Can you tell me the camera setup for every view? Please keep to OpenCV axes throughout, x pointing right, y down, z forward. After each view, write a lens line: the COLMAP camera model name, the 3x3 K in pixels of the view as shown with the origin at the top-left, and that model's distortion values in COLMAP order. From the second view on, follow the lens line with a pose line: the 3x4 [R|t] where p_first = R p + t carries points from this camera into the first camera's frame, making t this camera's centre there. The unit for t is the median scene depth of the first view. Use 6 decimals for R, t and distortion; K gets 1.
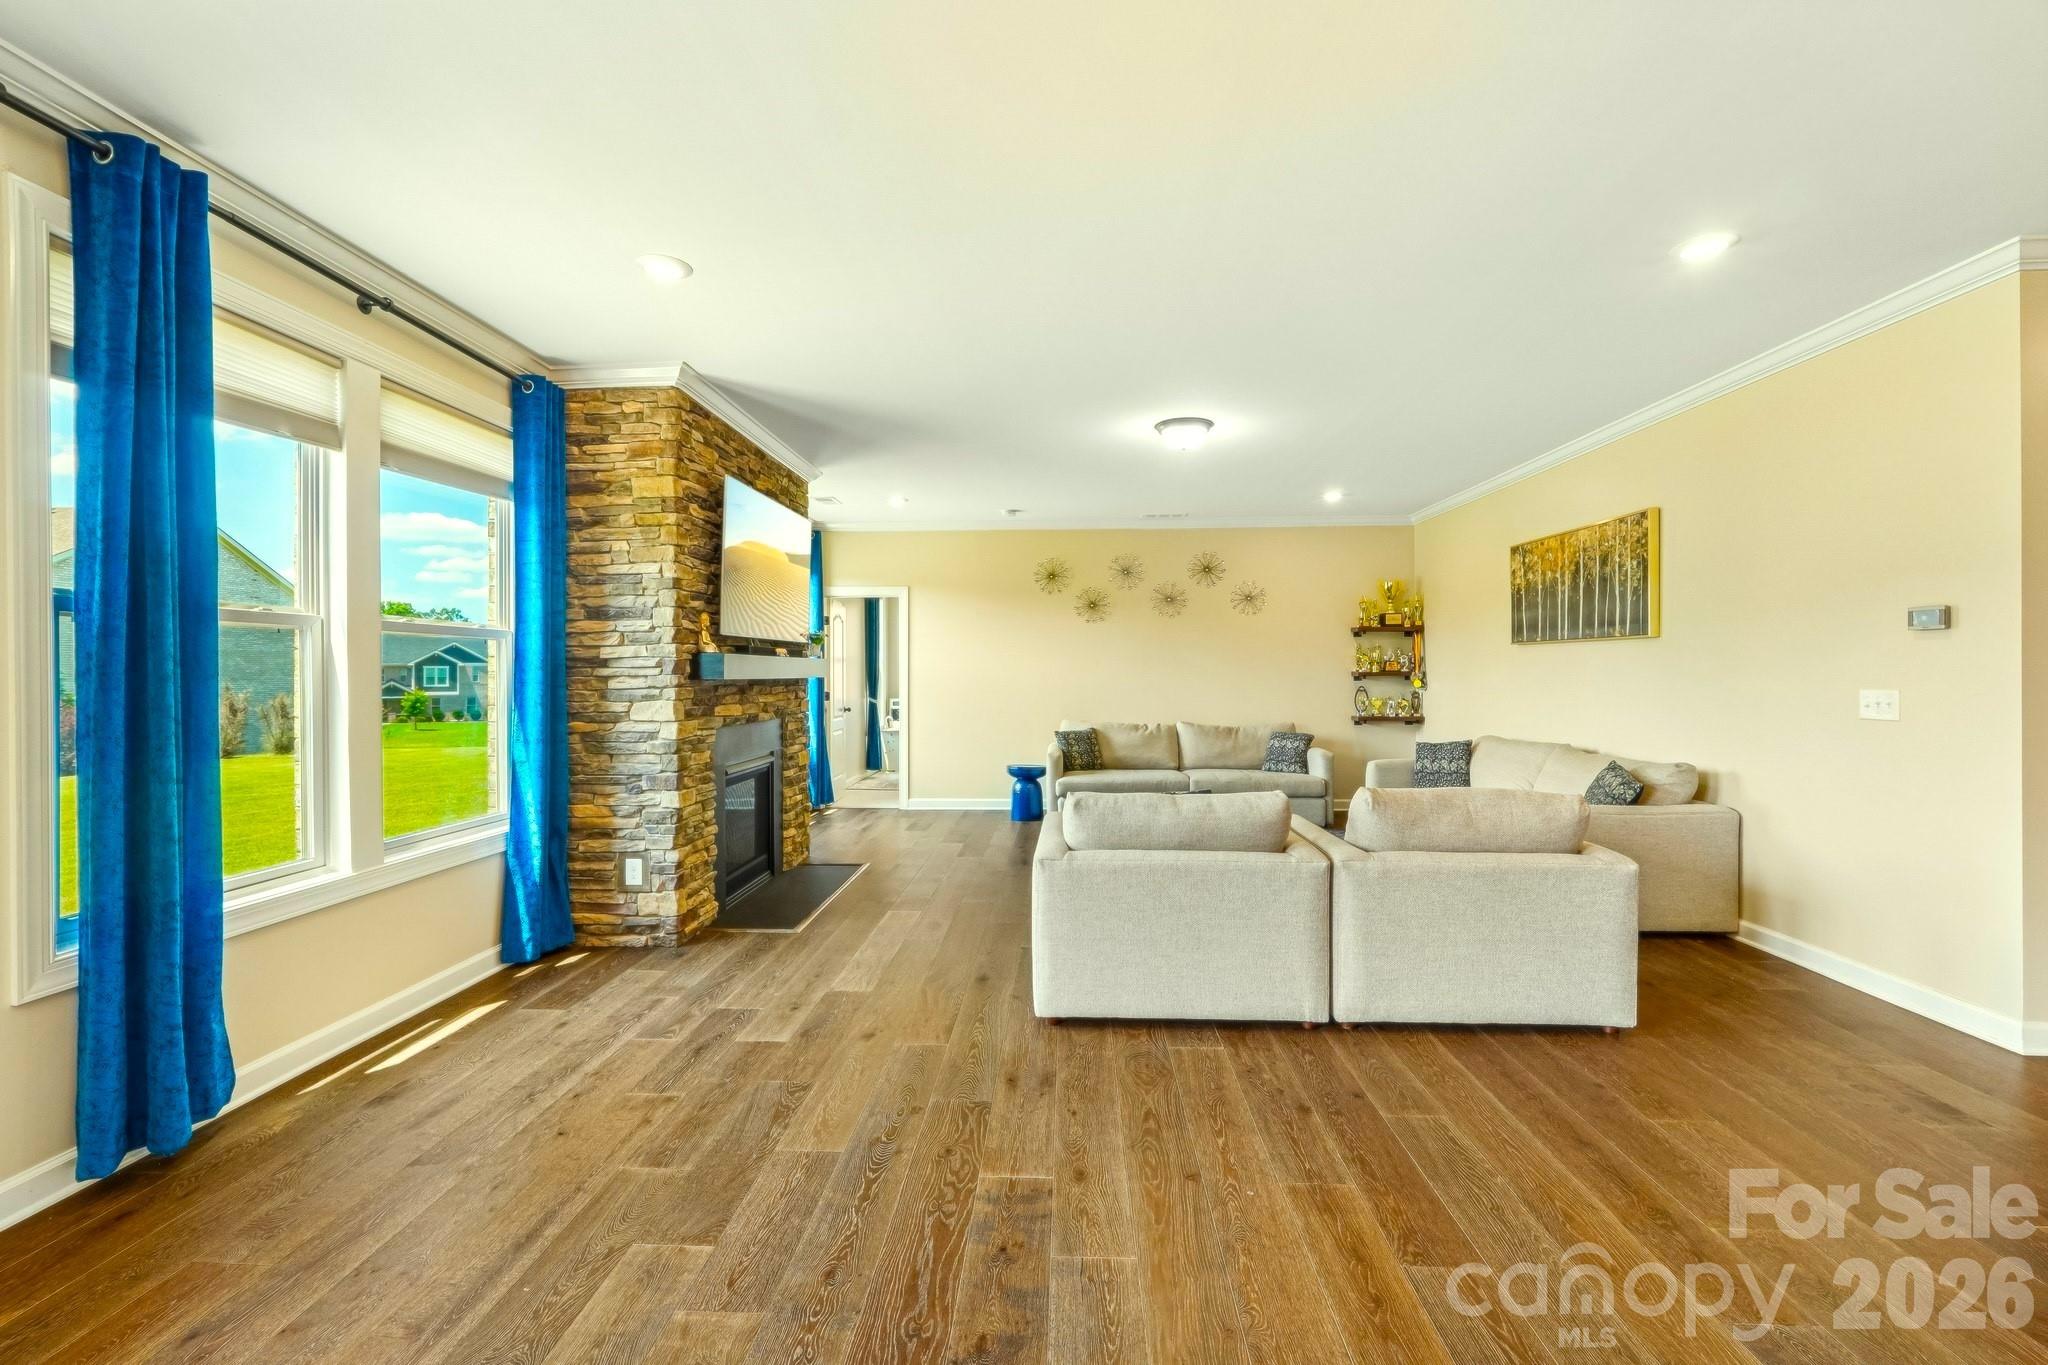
lens RADIAL K [[874.5, 0, 1025.9], [0, 874.5, 672.4], [0, 0, 1]] dist [-0.015088, 0.006249]
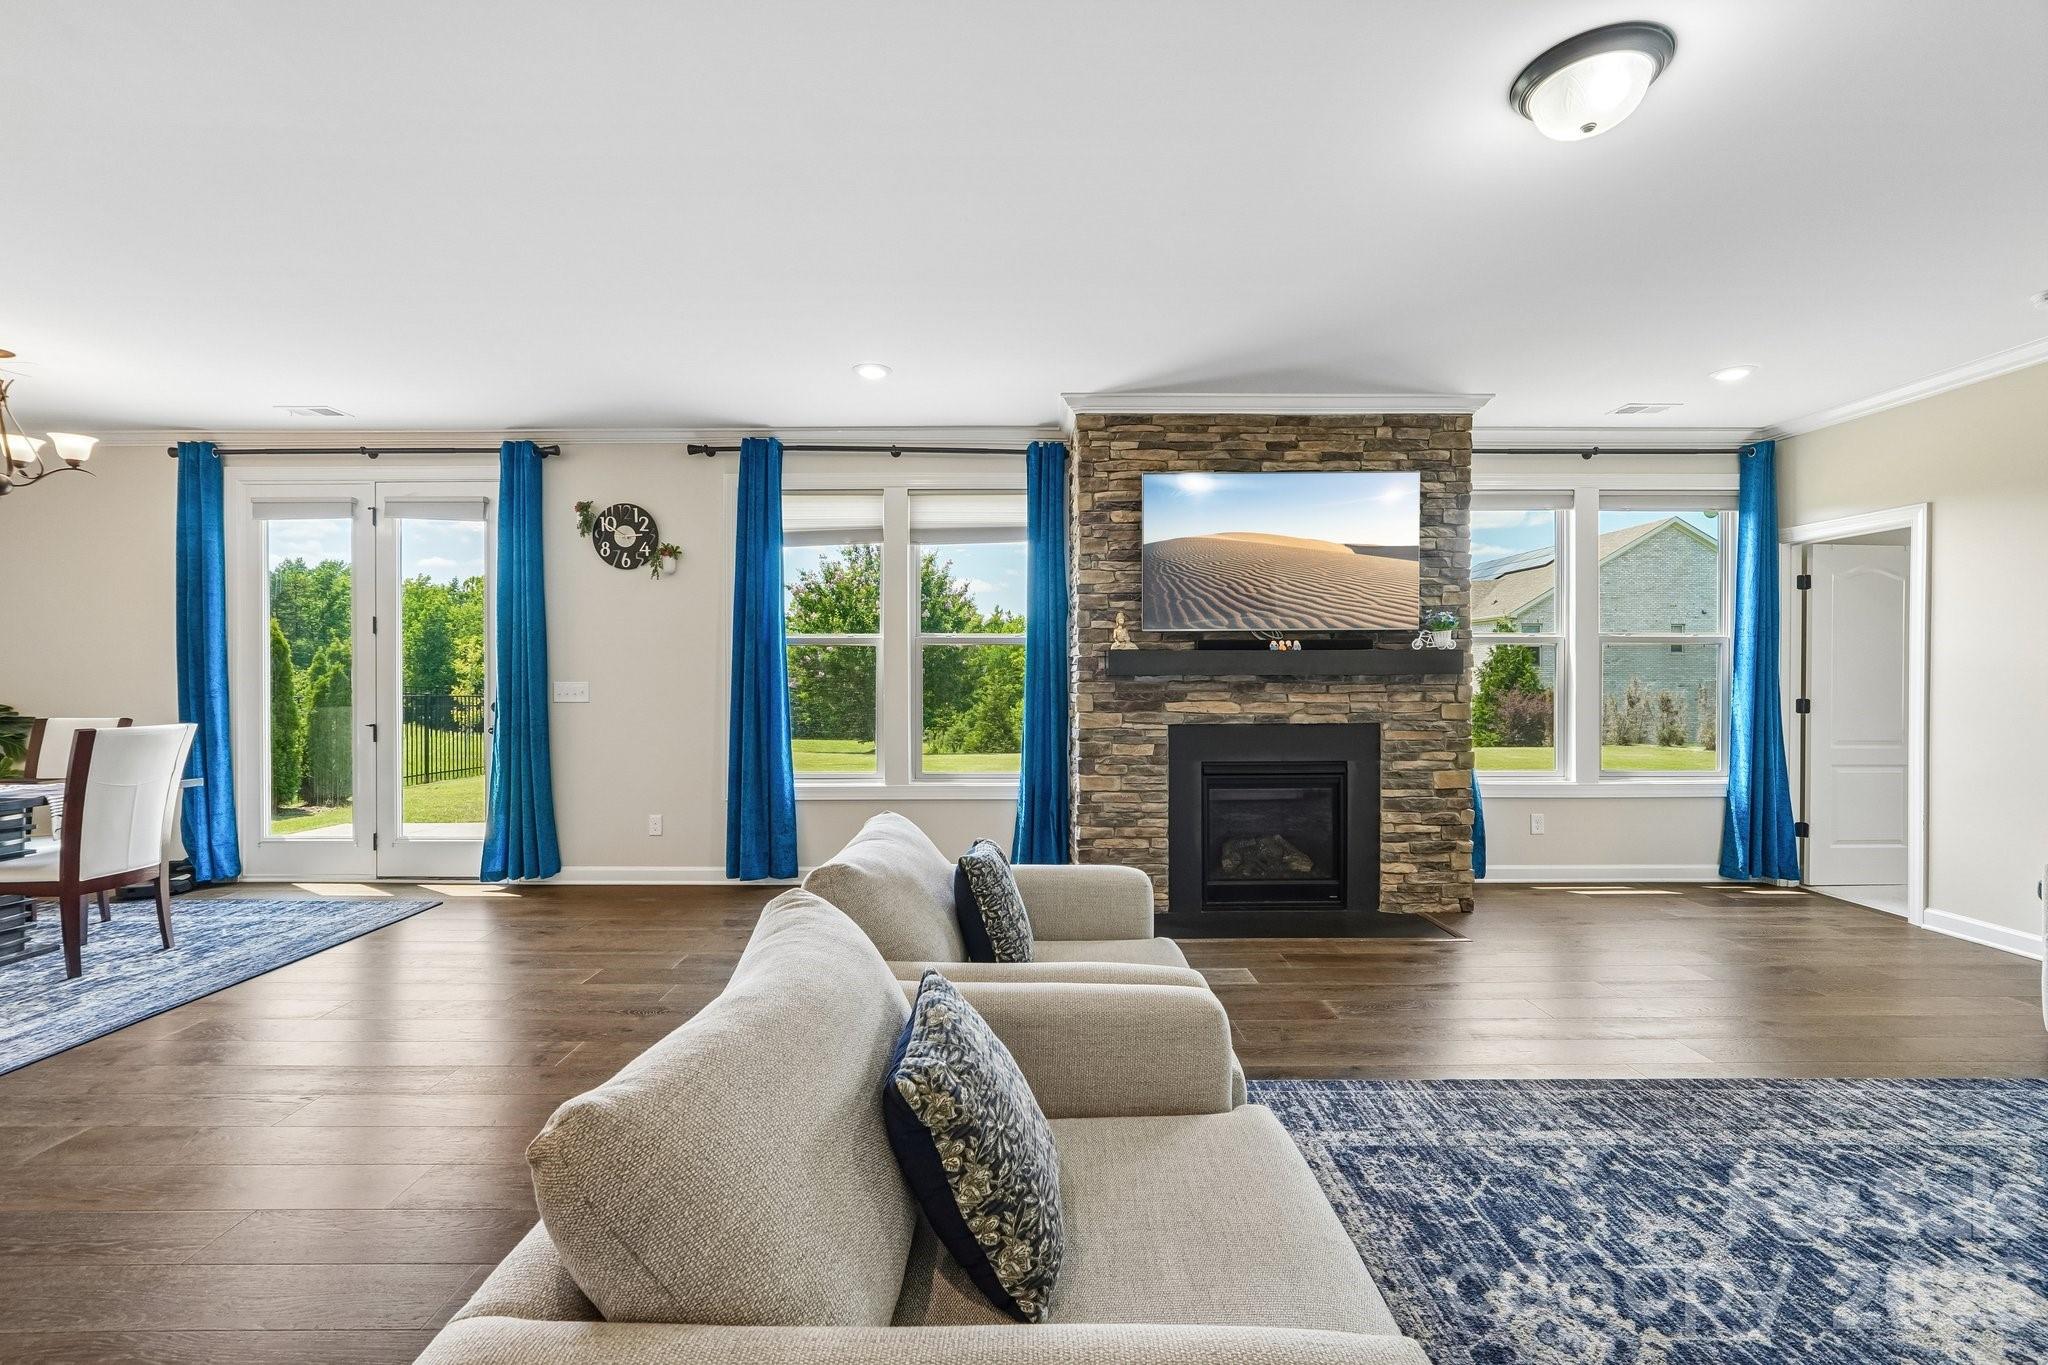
lens RADIAL K [[874.5, 0, 1022.7], [0, 874.5, 676.1], [0, 0, 1]] dist [-0.015088, 0.006249]
pose [[0.043728, 0.005088, -0.999030, 0.553788], [0.001406, 0.999986, 0.005155, 0.002996], [0.999042, -0.001630, 0.043721, 0.678837]]
